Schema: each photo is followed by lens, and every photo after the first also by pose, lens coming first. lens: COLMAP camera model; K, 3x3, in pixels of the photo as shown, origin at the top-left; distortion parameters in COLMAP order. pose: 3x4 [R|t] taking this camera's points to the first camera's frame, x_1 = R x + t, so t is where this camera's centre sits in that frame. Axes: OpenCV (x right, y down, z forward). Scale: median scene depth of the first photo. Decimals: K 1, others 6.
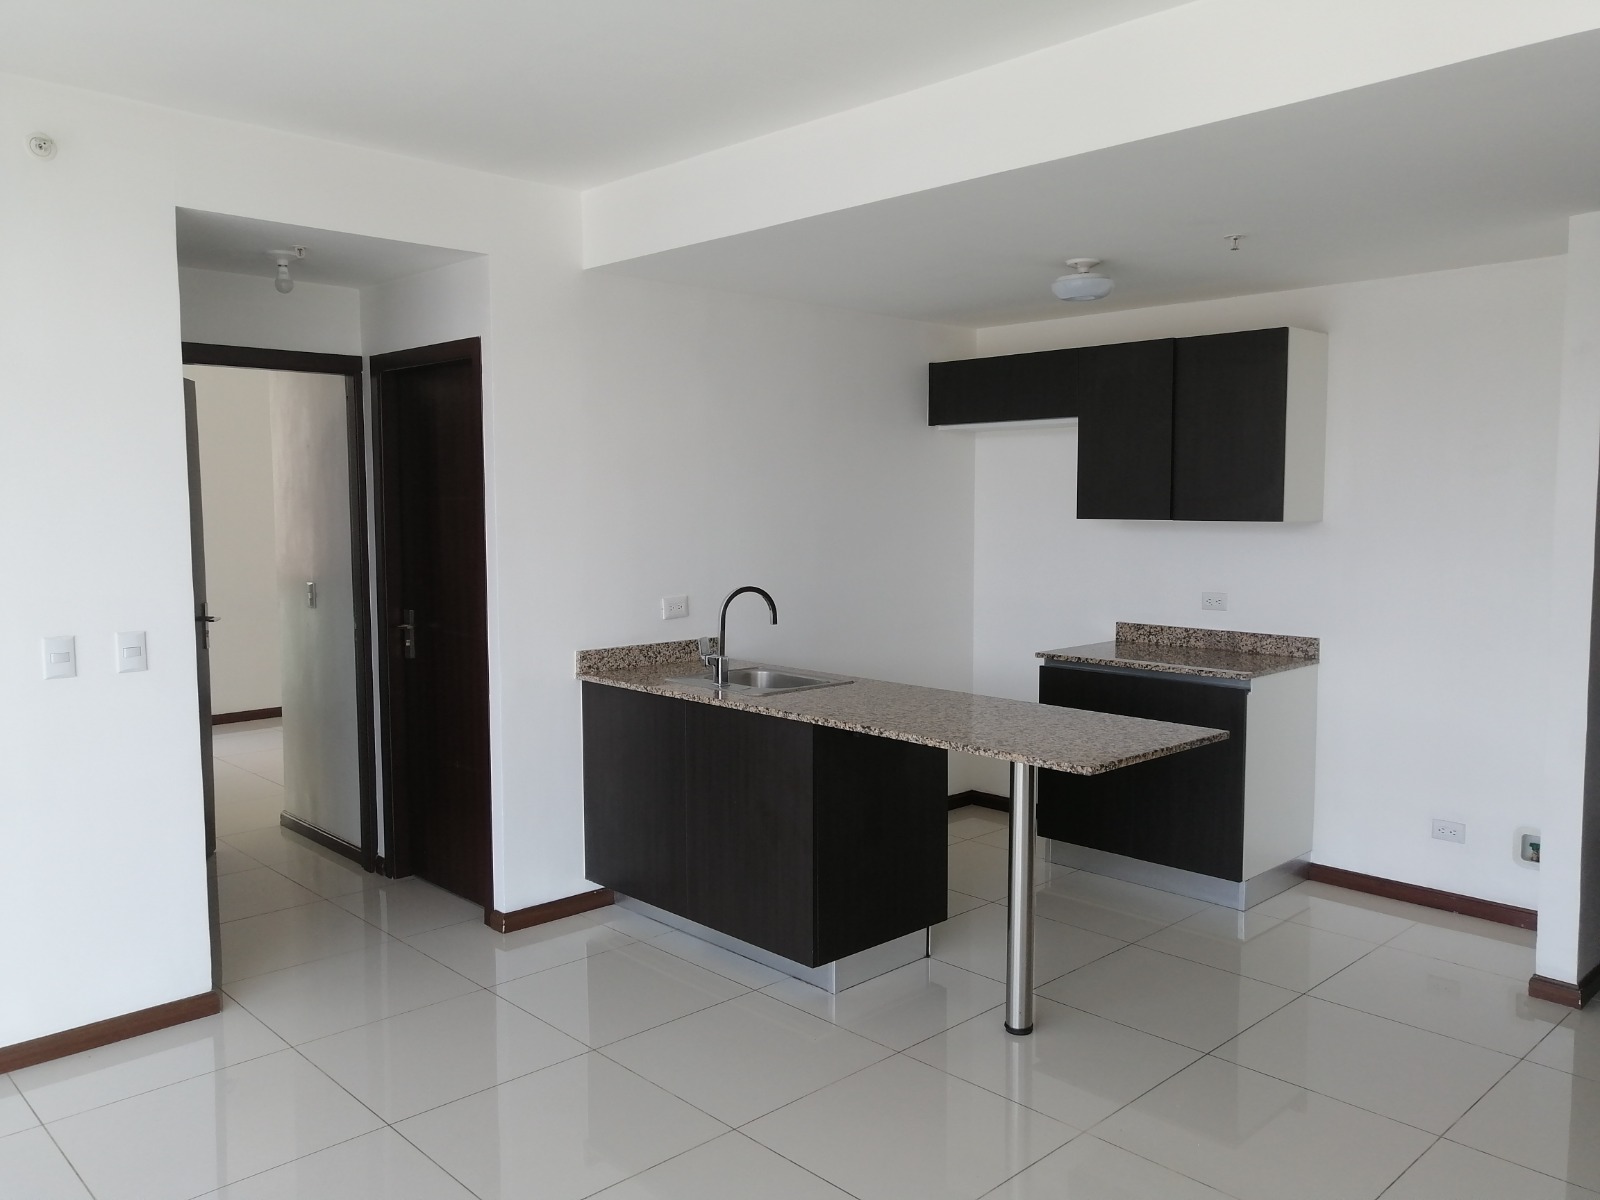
lens RADIAL K [[1245.7, 0, 803.8], [0, 1245.7, 603.6], [0, 0, 1]] dist [0.032090, 0.001735]
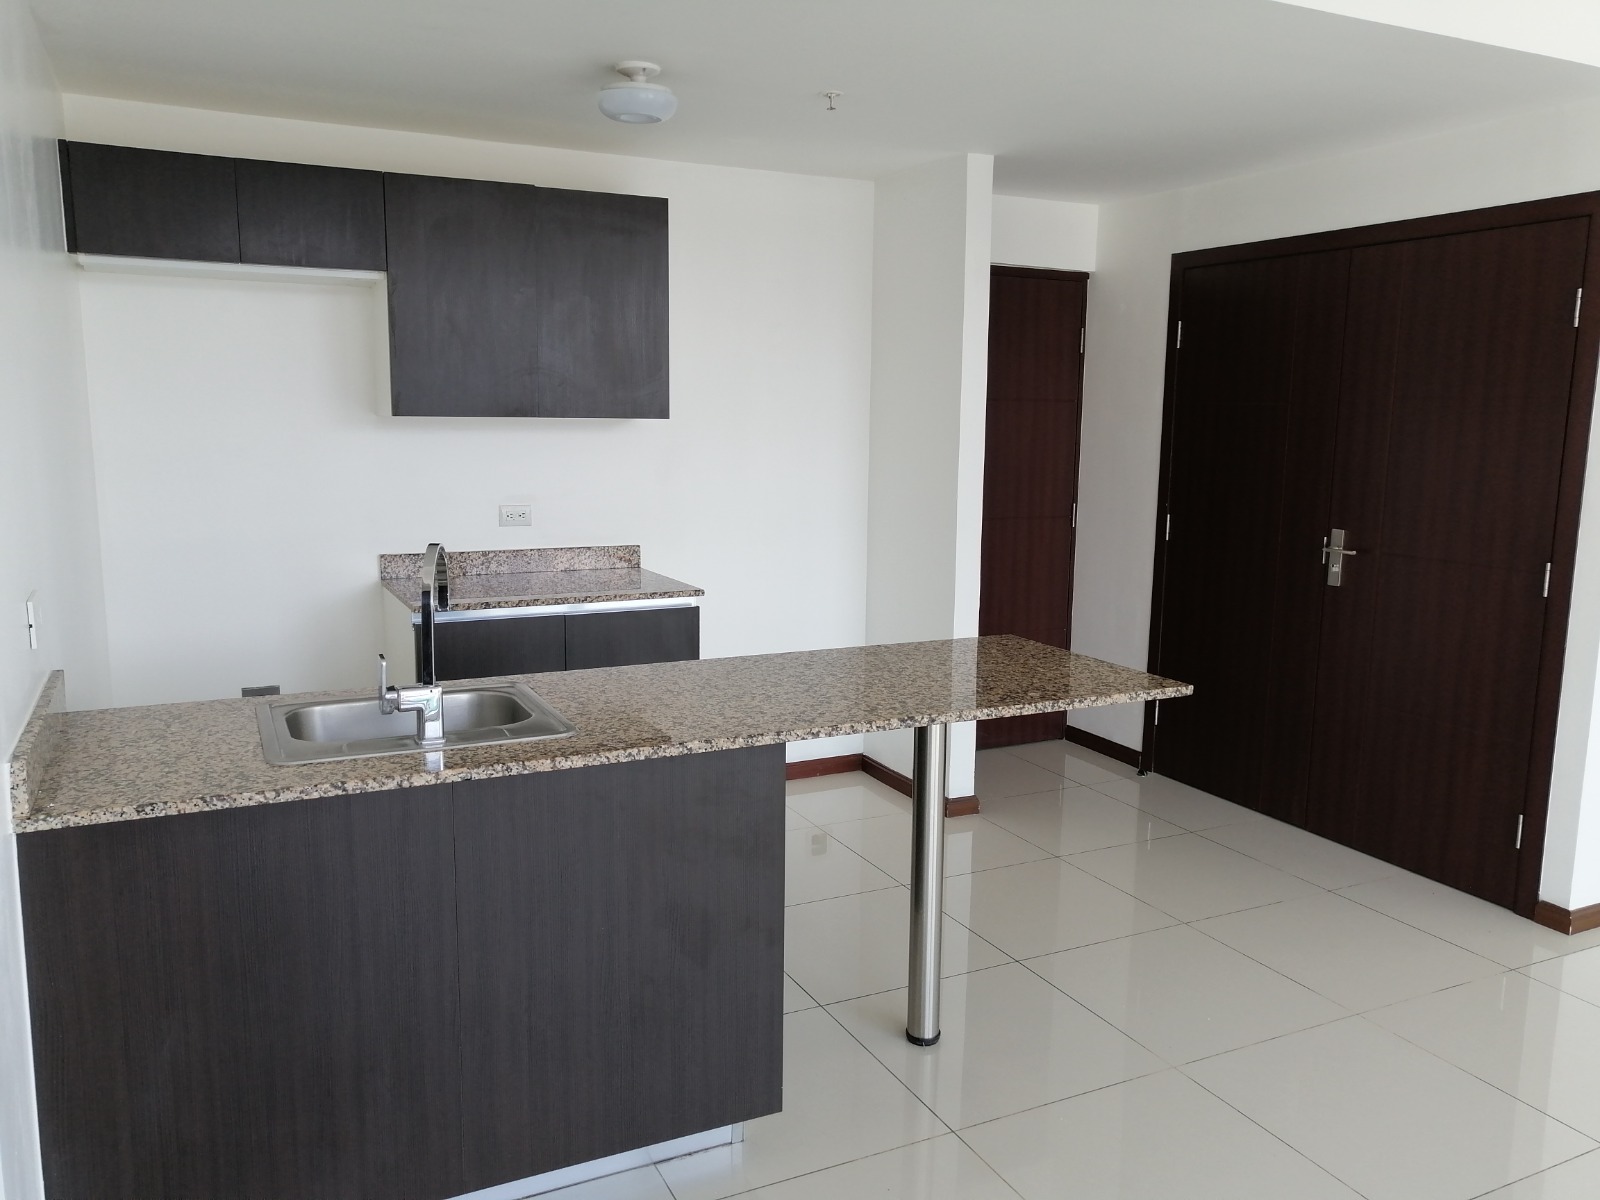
lens RADIAL K [[1245.7, 0, 796.3], [0, 1245.7, 605.4], [0, 0, 1]] dist [0.032090, 0.001735]
pose [[0.308798, -0.145737, 0.939896, -0.421185], [0.067286, 0.989063, 0.131254, -0.040650], [-0.948745, 0.022711, 0.315226, 0.576311]]
